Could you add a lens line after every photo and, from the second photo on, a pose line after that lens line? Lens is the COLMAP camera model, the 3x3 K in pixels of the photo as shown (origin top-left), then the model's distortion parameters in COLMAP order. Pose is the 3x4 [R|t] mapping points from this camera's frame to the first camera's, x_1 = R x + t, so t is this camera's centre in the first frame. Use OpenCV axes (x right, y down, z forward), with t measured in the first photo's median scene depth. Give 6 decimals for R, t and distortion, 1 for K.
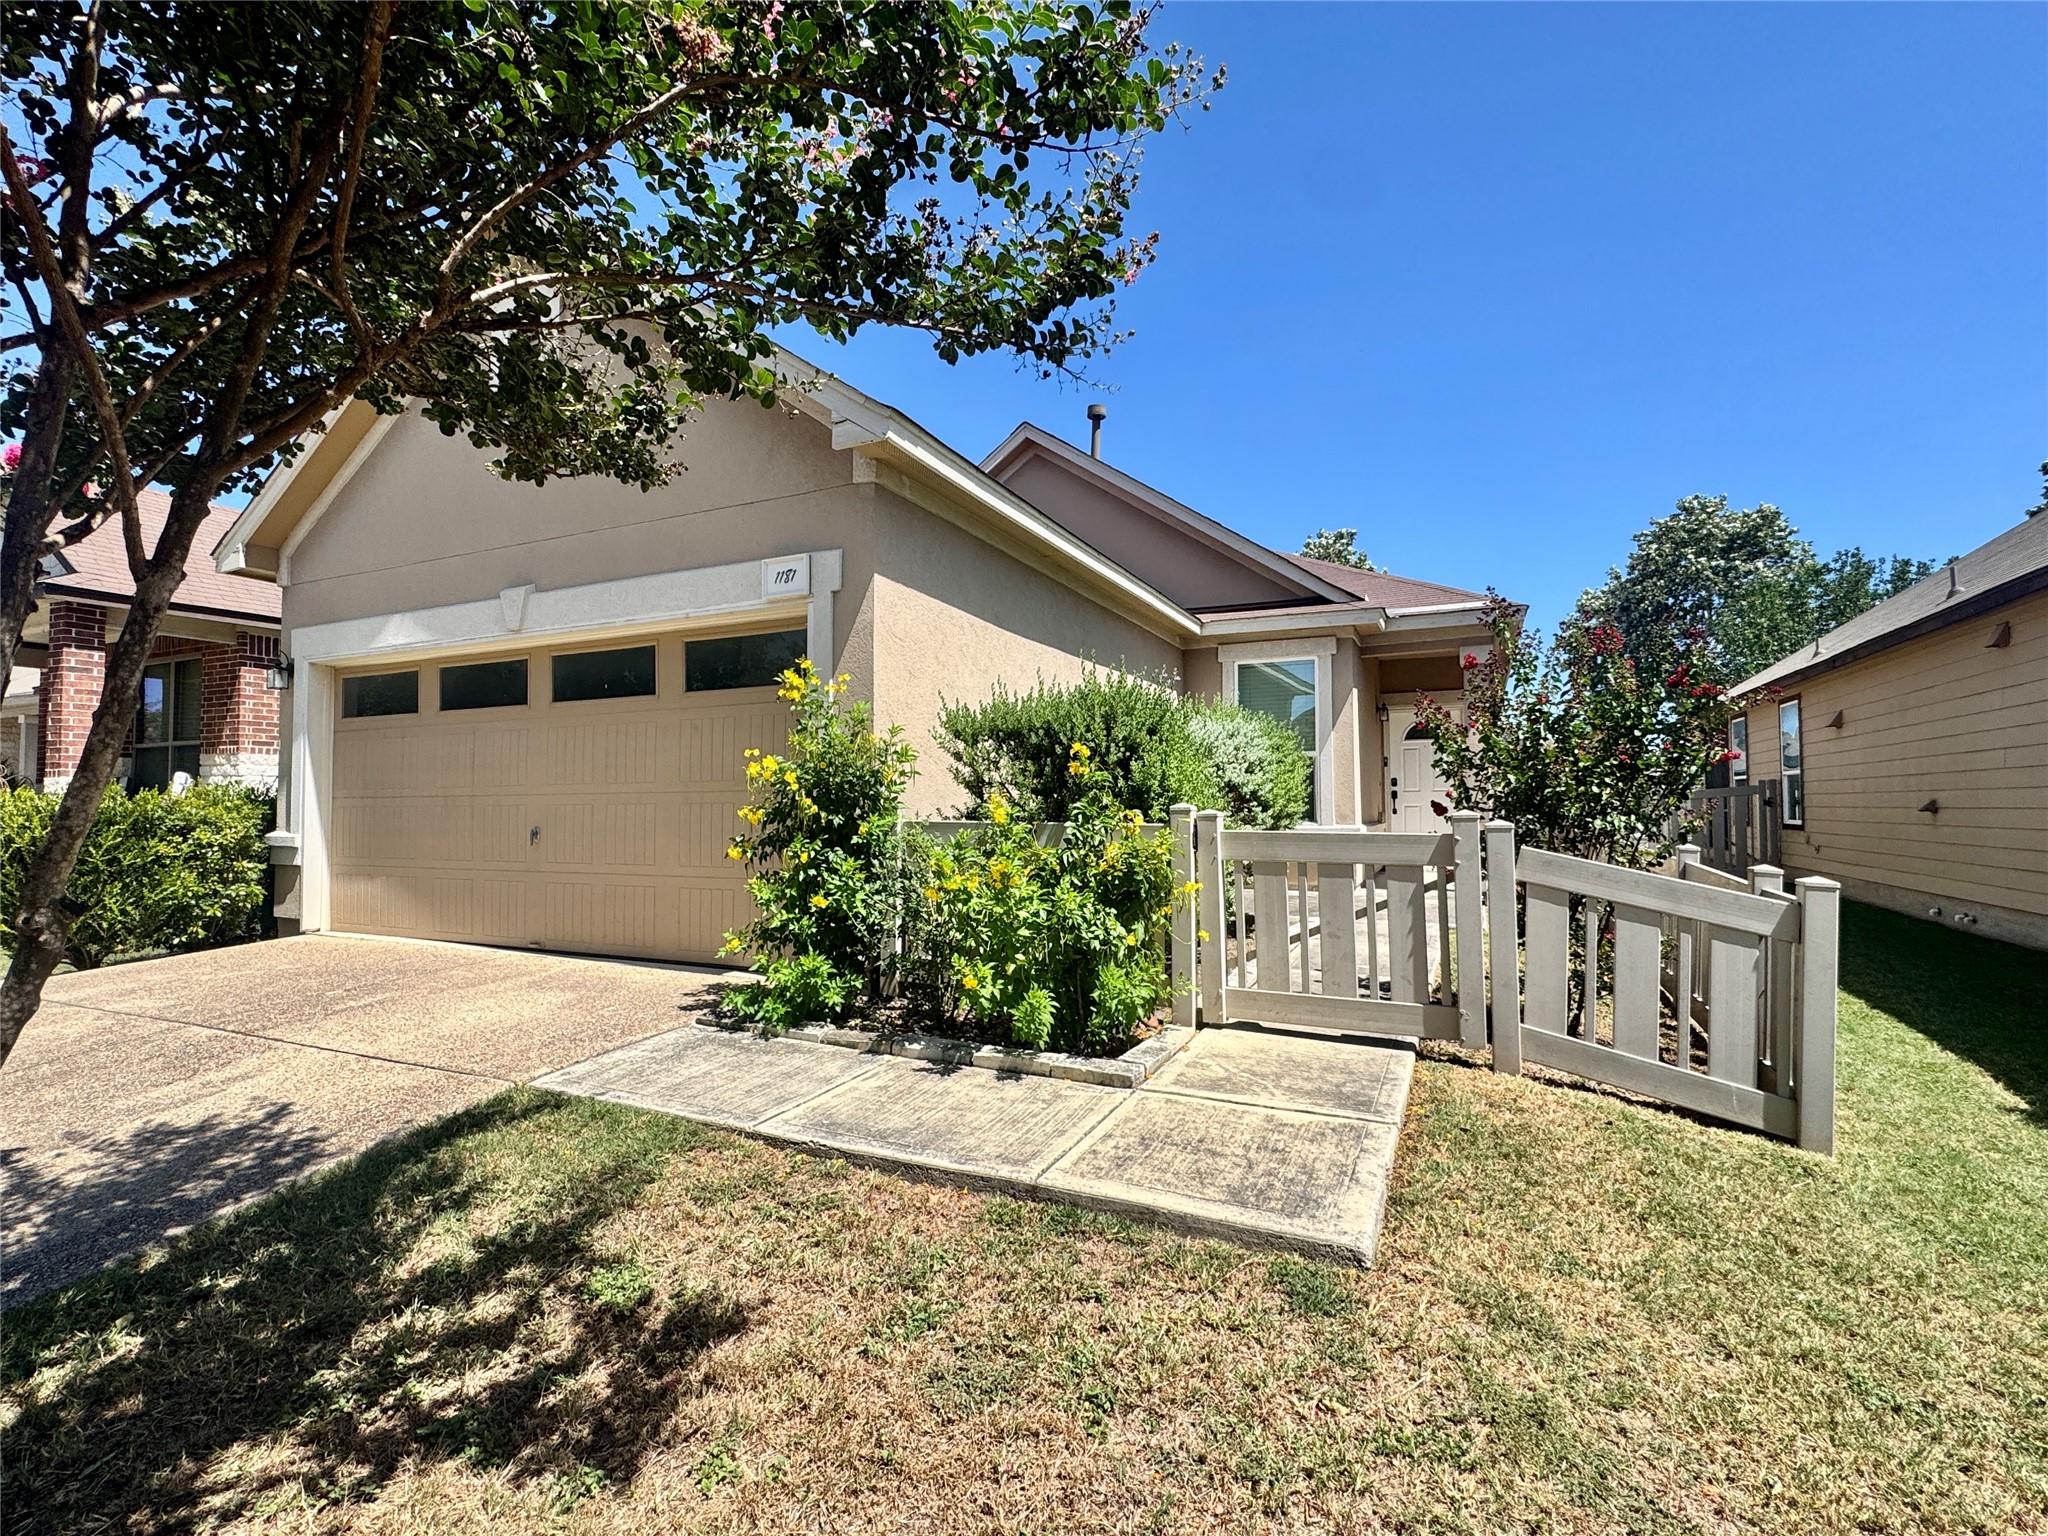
lens RADIAL K [[946.9, 0, 1022.8], [0, 946.9, 761.1], [0, 0, 1]] dist [0.006032, 0.001802]
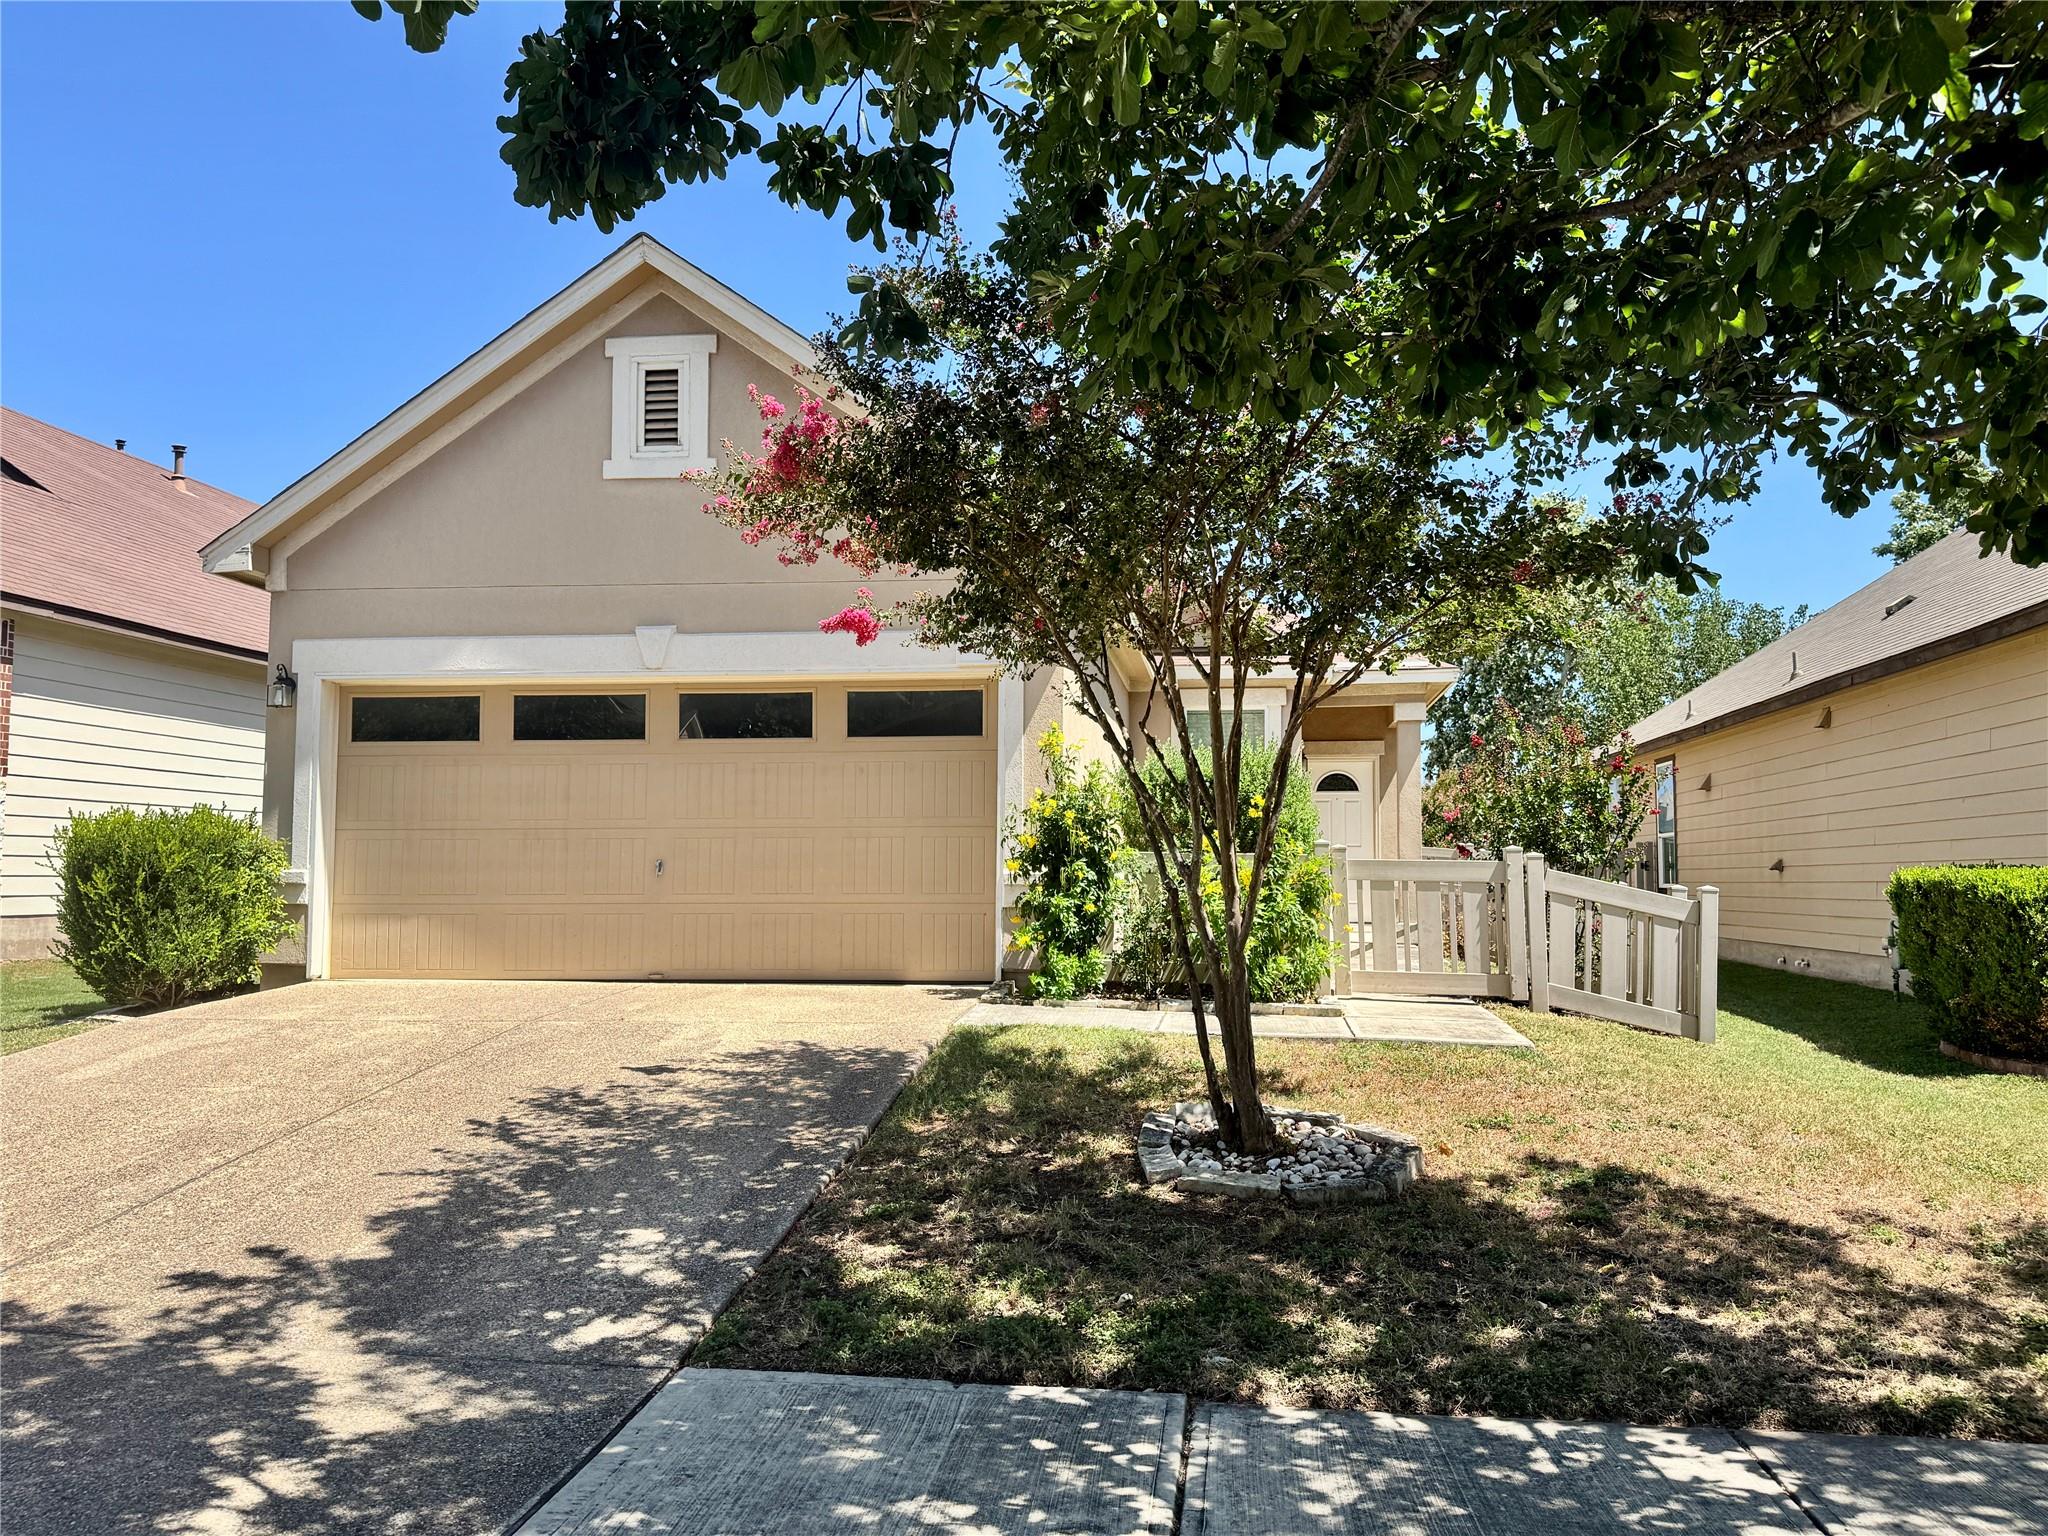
lens RADIAL K [[1562.5, 0, 1022.9], [0, 1562.5, 770.8], [0, 0, 1]] dist [0.055792, -0.003235]
pose [[0.953300, 0.028440, 0.300683, -0.569528], [-0.020274, 0.999337, -0.030246, 0.014878], [-0.301344, 0.022738, 0.953244, -0.635139]]
